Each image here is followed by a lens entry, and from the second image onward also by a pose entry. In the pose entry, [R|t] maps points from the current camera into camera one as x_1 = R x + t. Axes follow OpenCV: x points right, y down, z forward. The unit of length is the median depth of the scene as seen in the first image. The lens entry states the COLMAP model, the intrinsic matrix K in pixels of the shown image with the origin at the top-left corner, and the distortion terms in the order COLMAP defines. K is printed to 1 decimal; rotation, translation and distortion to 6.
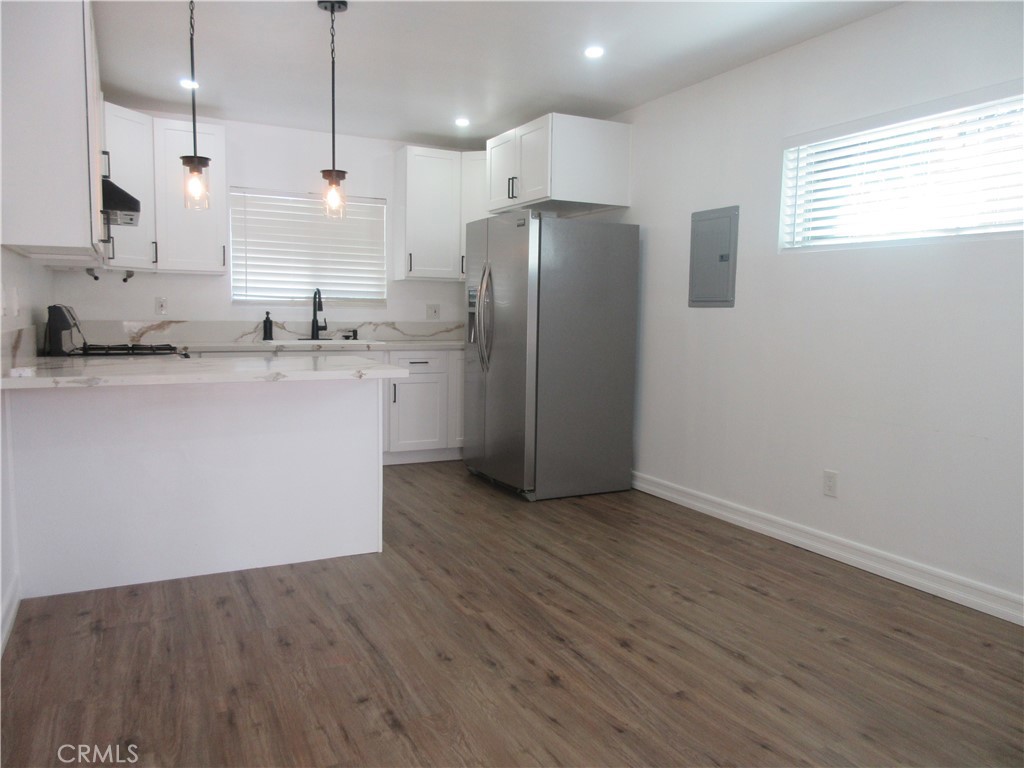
lens RADIAL K [[755.0, 0, 512.0], [0, 755.0, 384.0], [0, 0, 1]] dist [-0.009155, 0.006934]
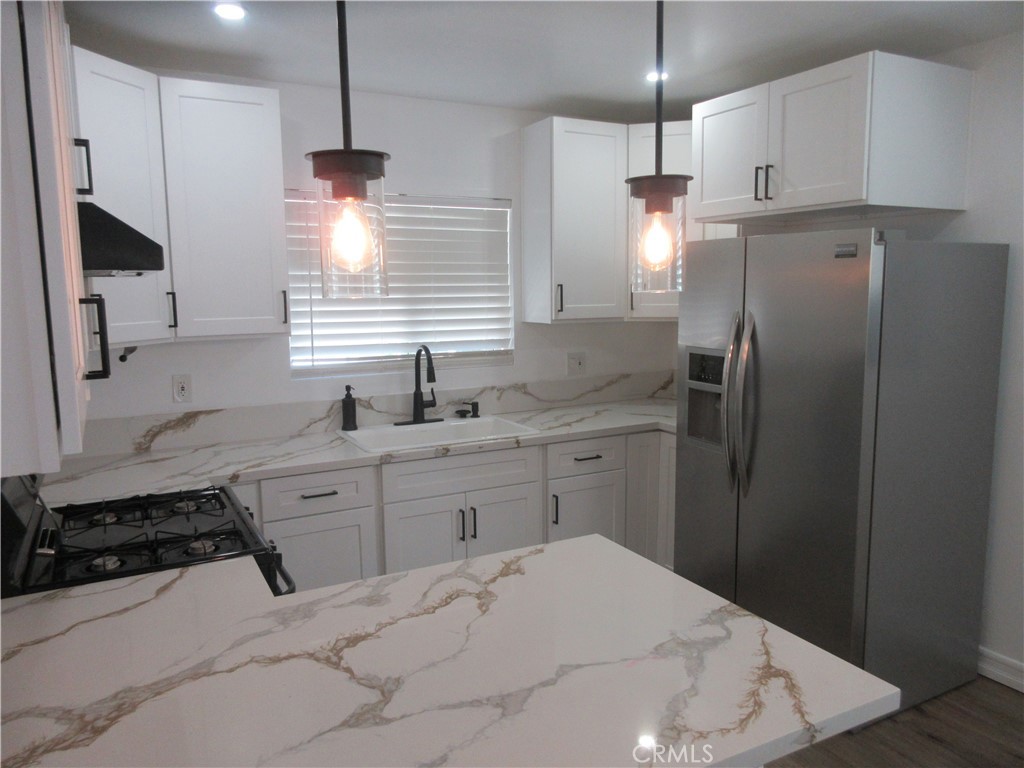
lens RADIAL K [[755.0, 0, 512.0], [0, 755.0, 384.0], [0, 0, 1]] dist [-0.009155, 0.006934]
pose [[0.999358, -0.030287, 0.019165, -0.295401], [0.029638, 0.999007, 0.033260, -0.170288], [-0.020153, -0.032671, 0.999263, 0.539644]]
